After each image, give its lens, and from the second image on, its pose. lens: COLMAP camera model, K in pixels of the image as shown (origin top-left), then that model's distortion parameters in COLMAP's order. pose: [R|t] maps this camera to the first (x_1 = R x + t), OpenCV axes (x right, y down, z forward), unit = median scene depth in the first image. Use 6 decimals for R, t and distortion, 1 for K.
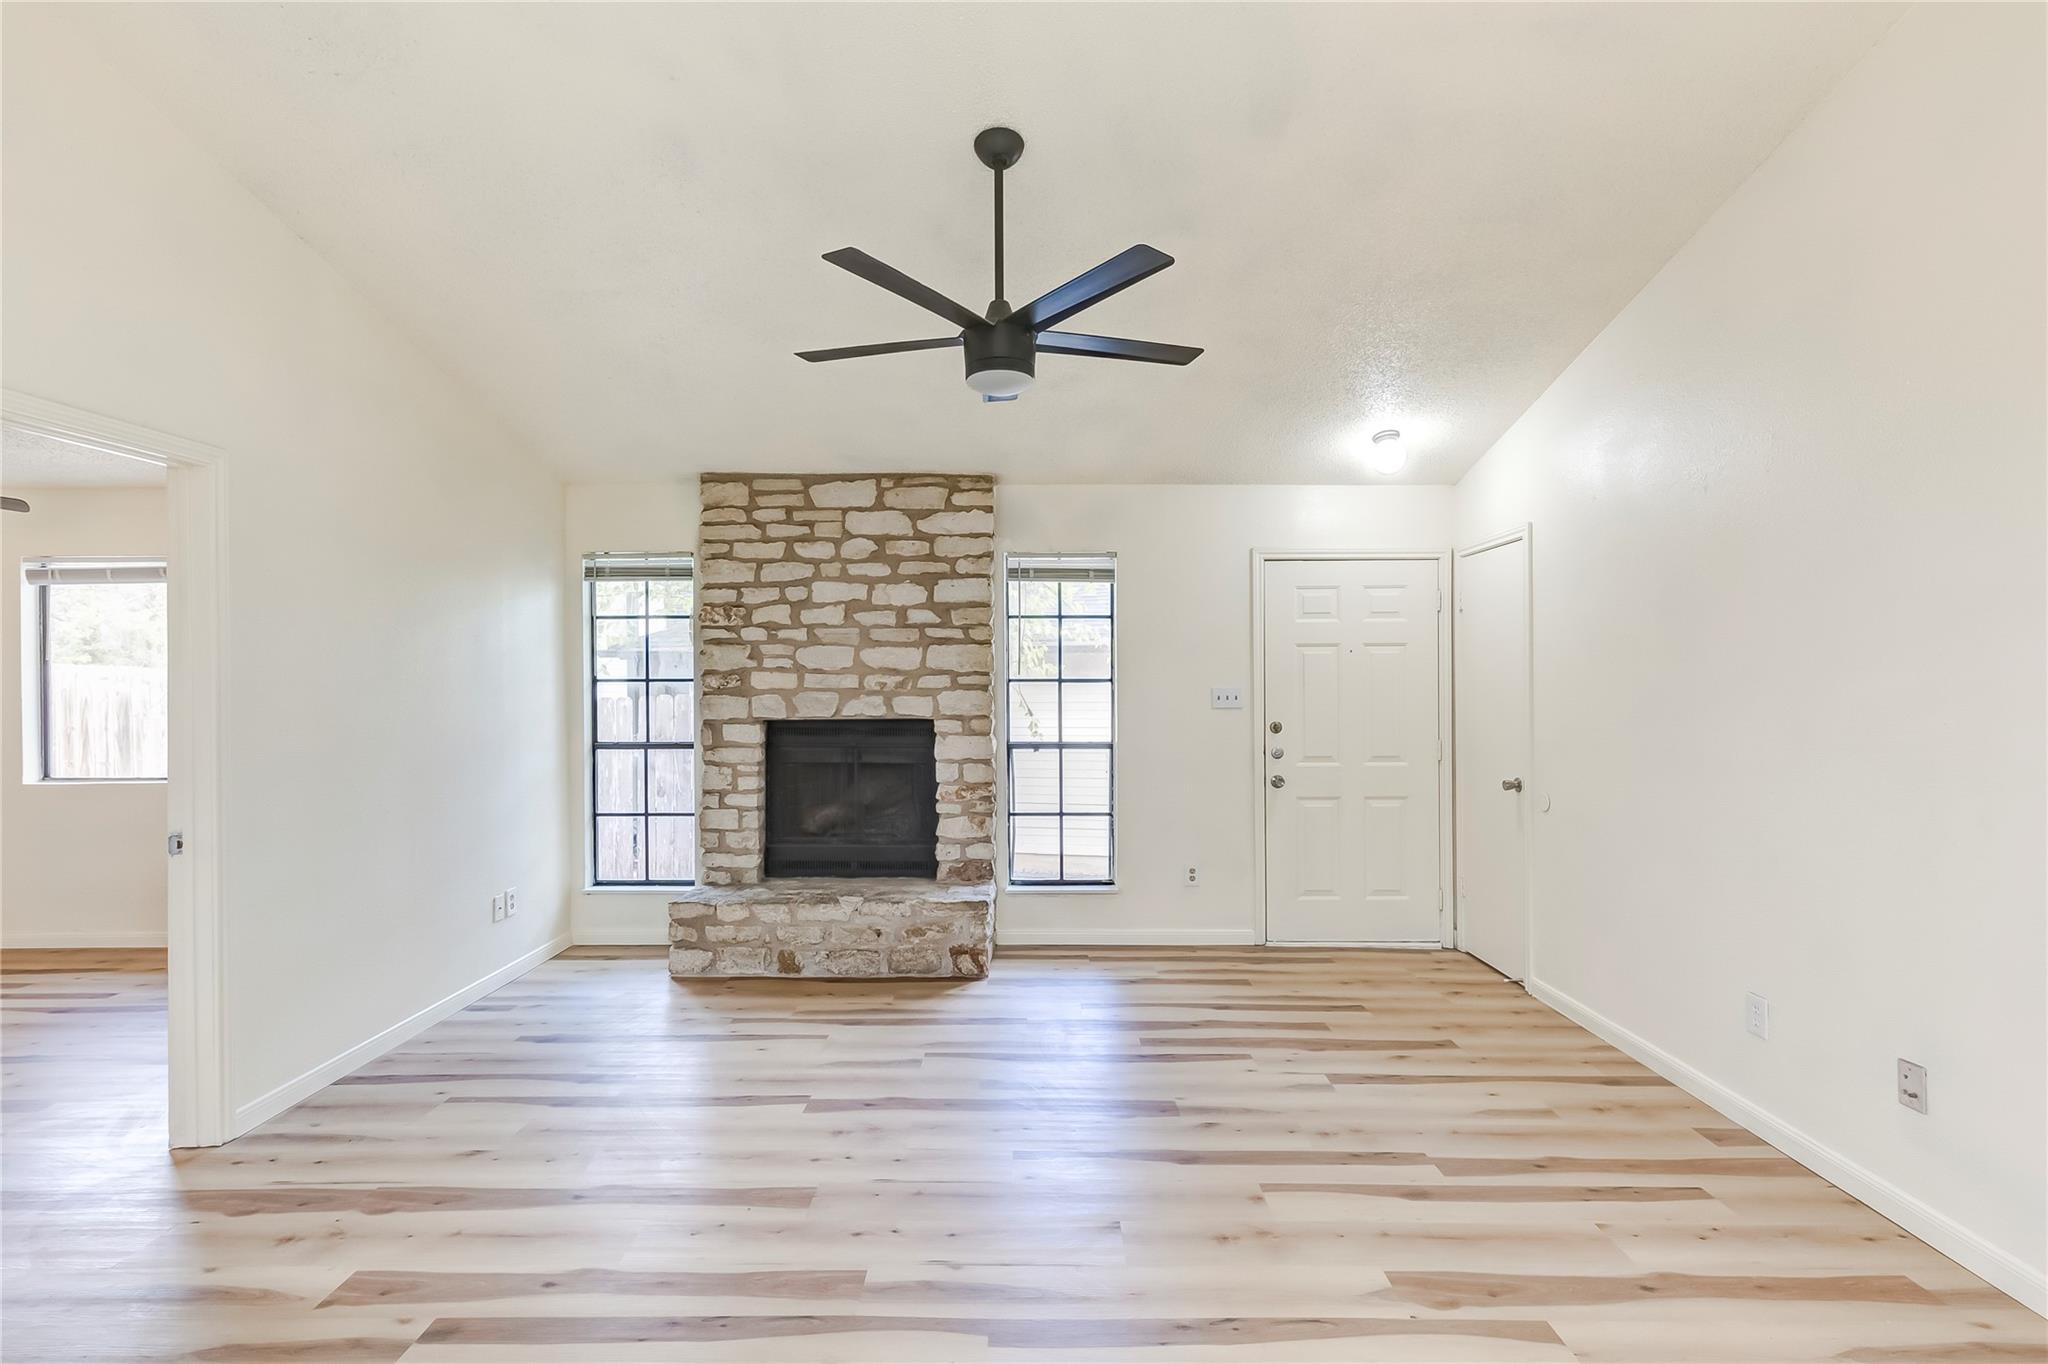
lens RADIAL K [[934.6, 0, 1028.0], [0, 934.6, 686.4], [0, 0, 1]] dist [0.004784, -0.000300]
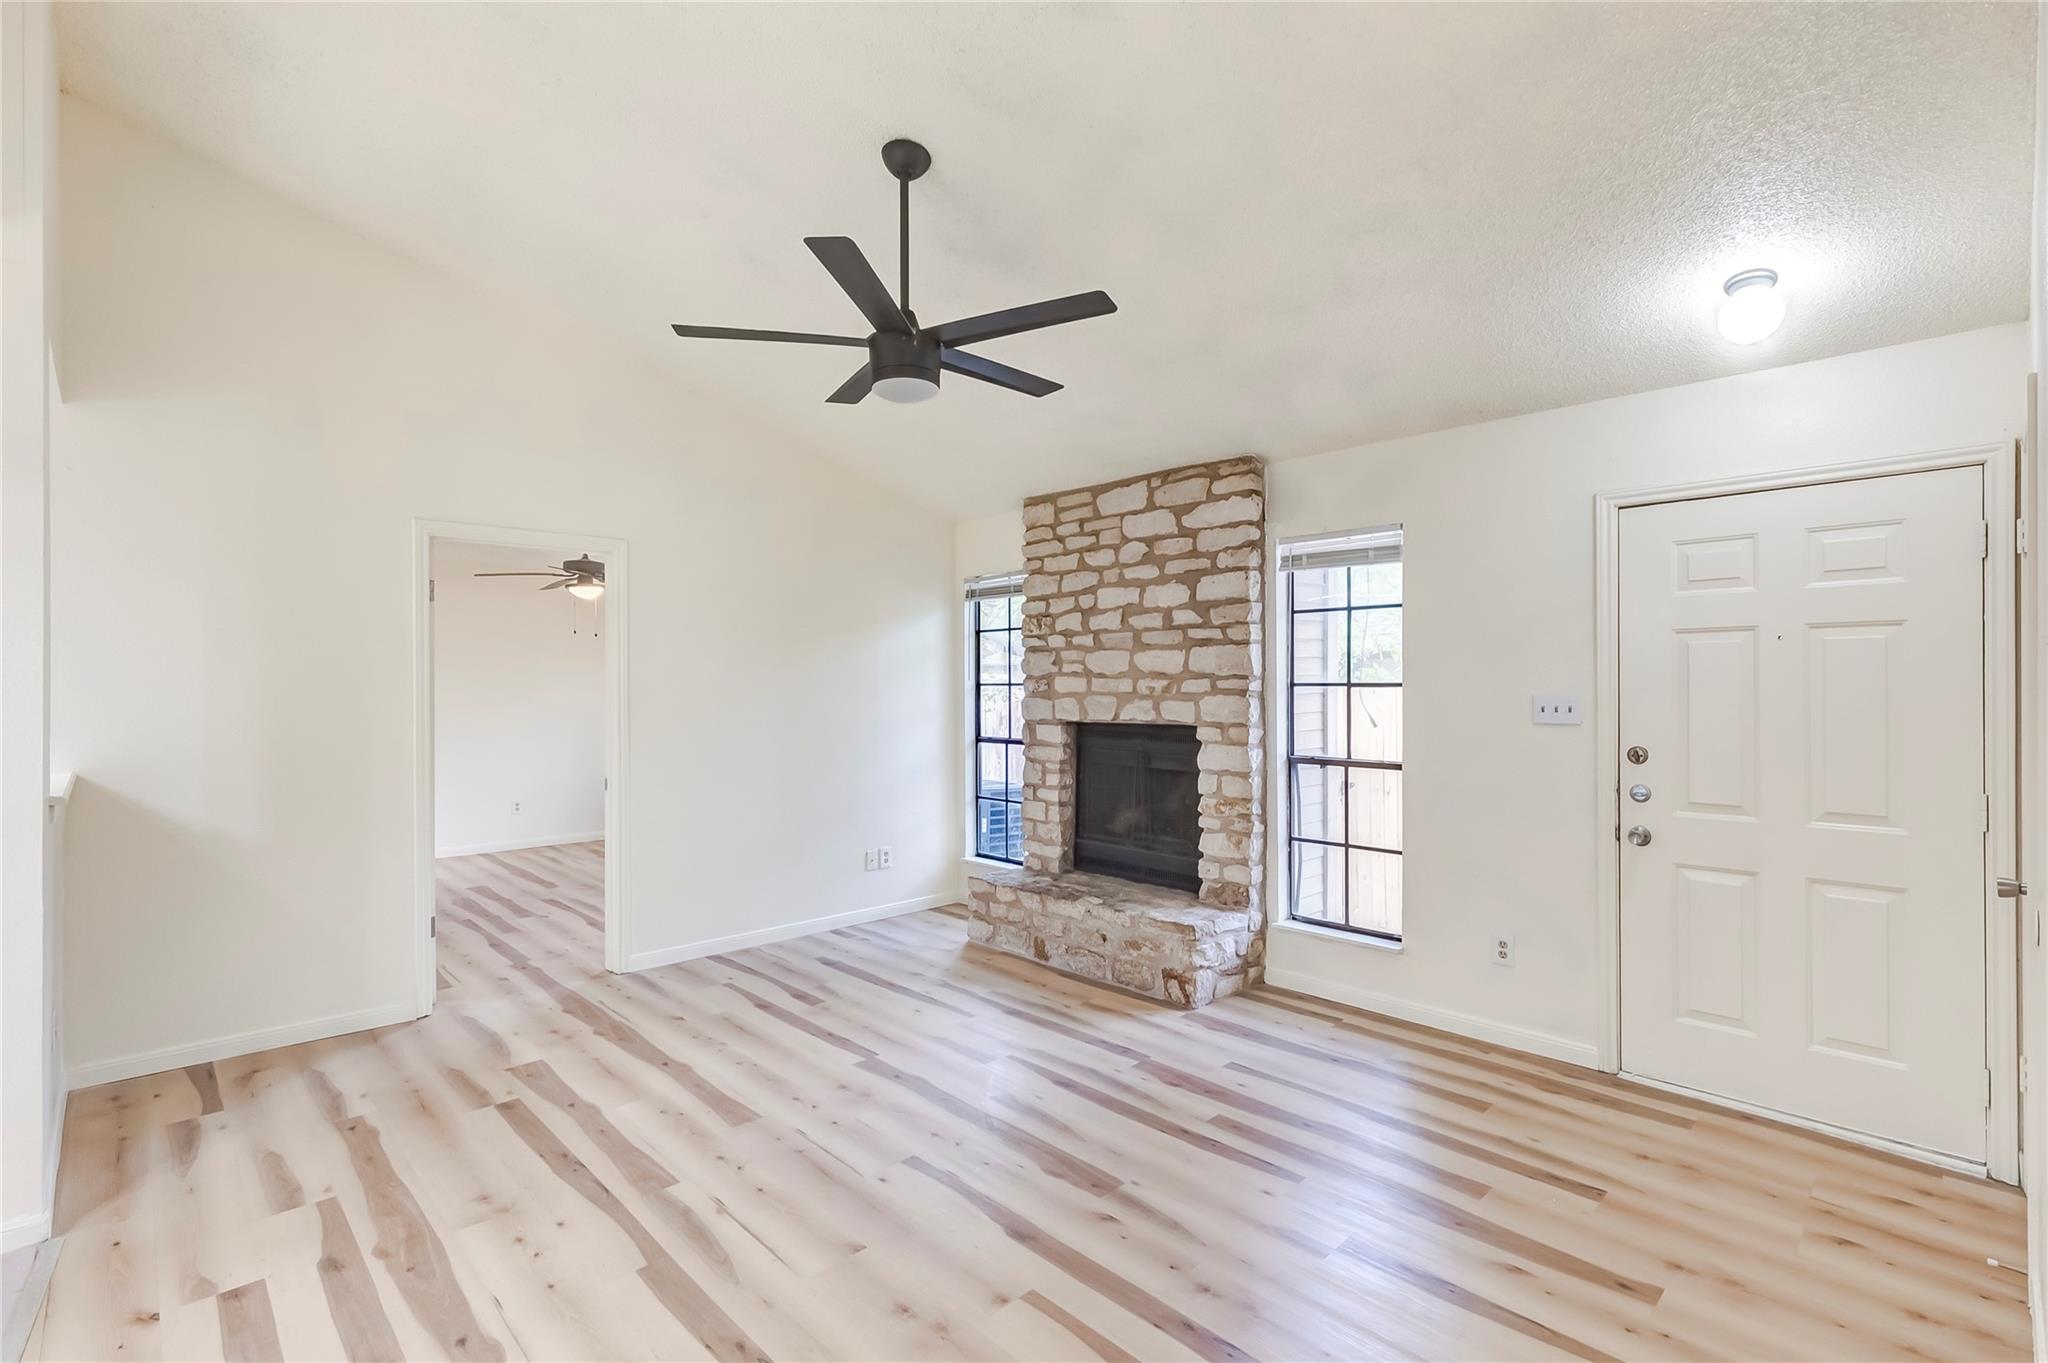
lens RADIAL K [[934.6, 0, 1028.0], [0, 934.6, 685.9], [0, 0, 1]] dist [0.004784, -0.000300]
pose [[0.699874, 0.001818, -0.714264, 0.452553], [-0.005858, 0.999978, -0.003195, -0.001061], [0.714242, 0.006421, 0.699869, 0.223185]]
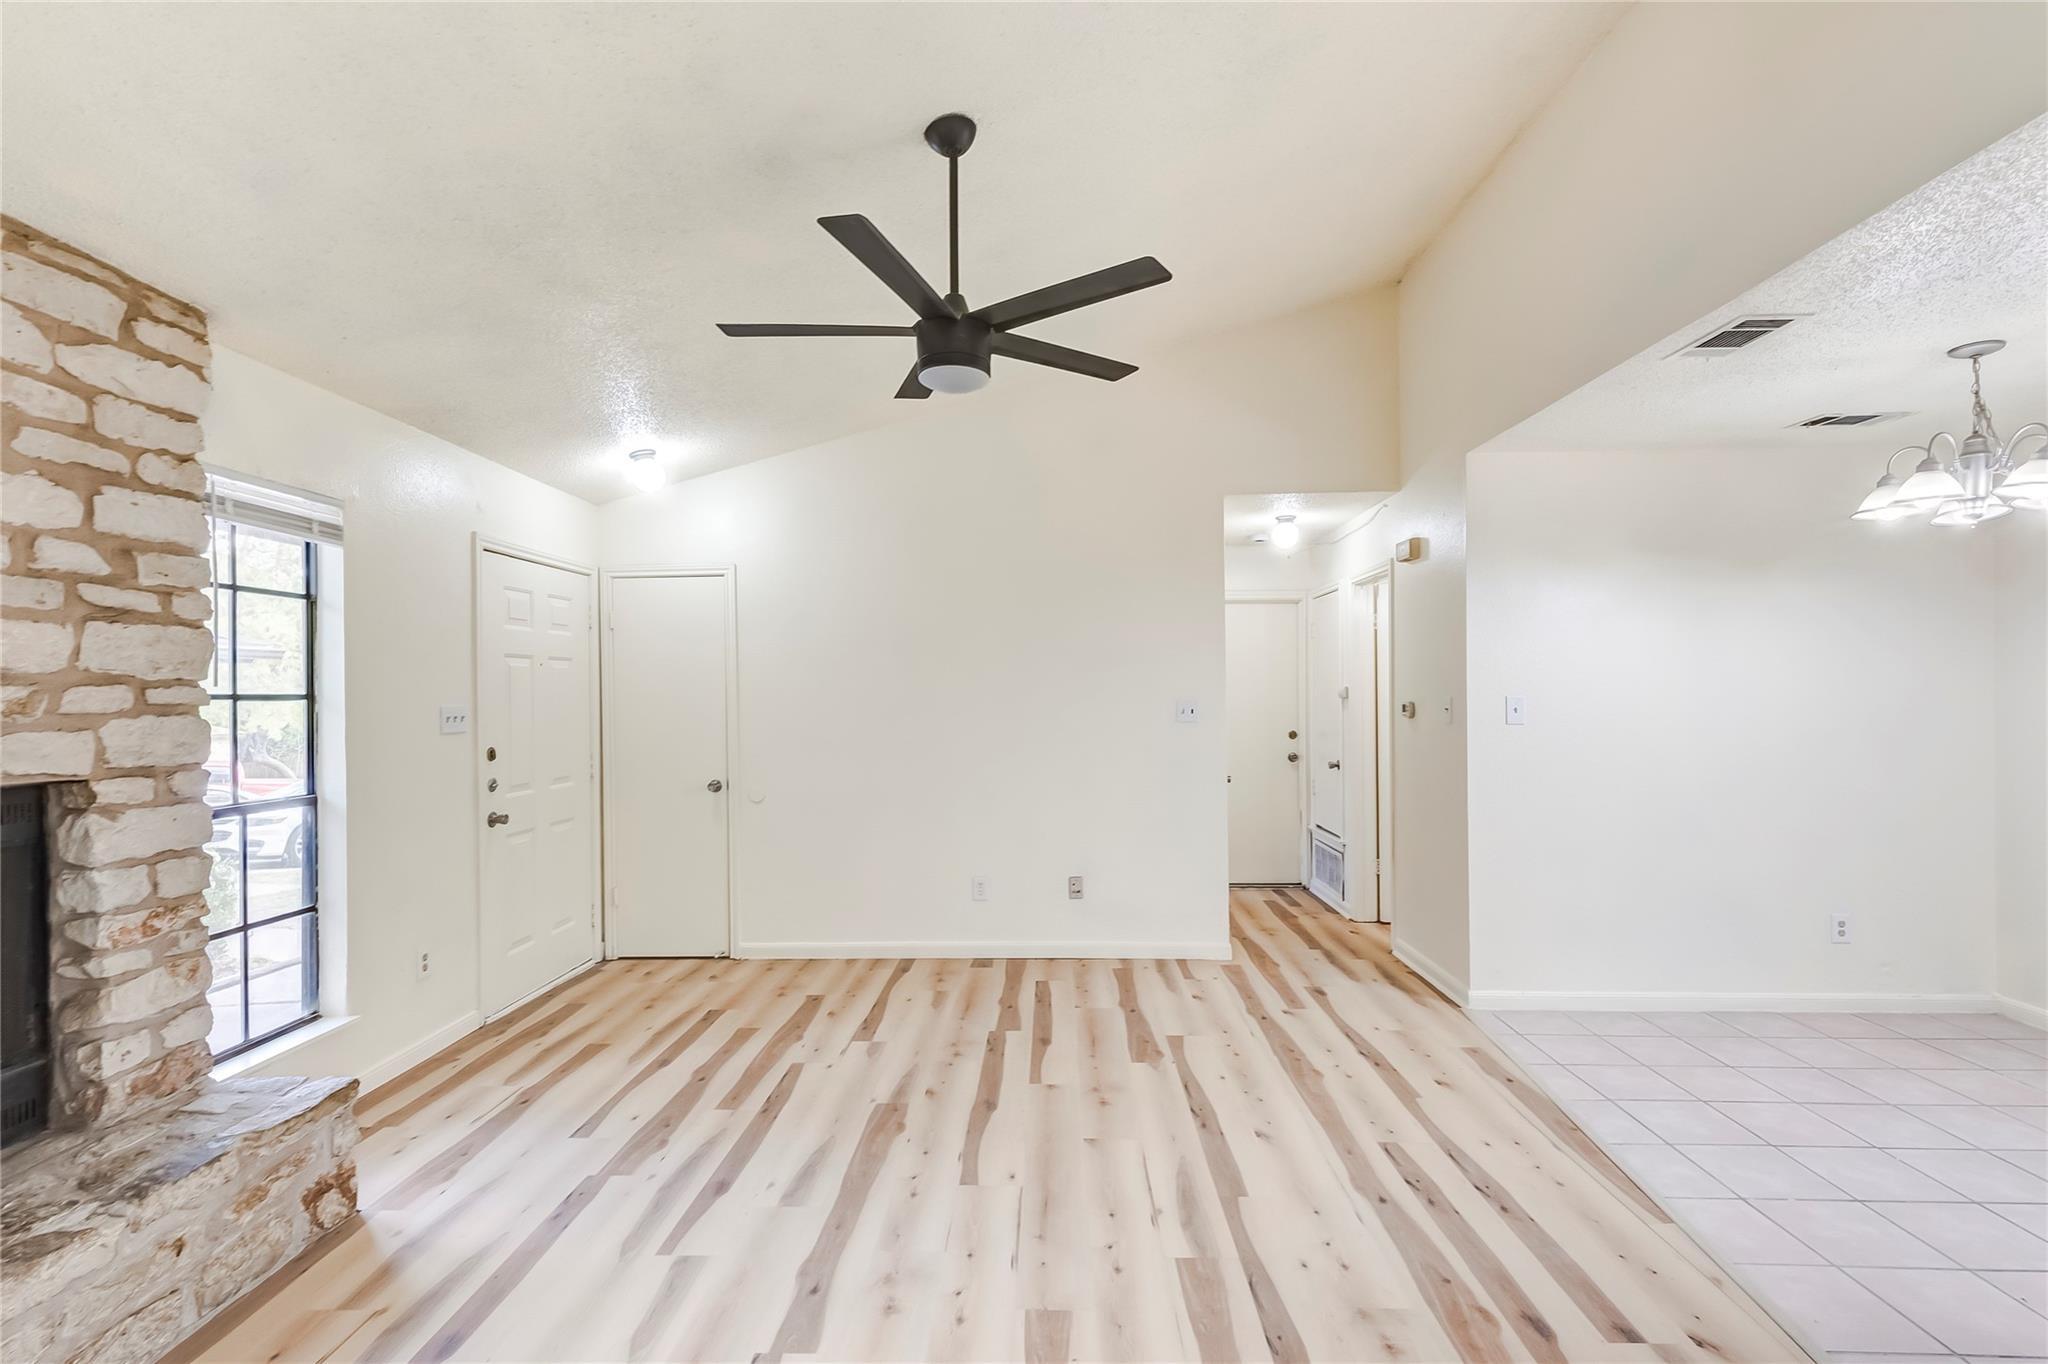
lens RADIAL K [[930.3, 0, 1027.1], [0, 930.3, 687.7], [0, 0, 1]] dist [0.005707, -0.000605]
pose [[0.023606, 0.009845, 0.999673, -0.560095], [0.015011, 0.999835, -0.010201, 0.000966], [-0.999609, 0.015247, 0.023454, 0.522587]]
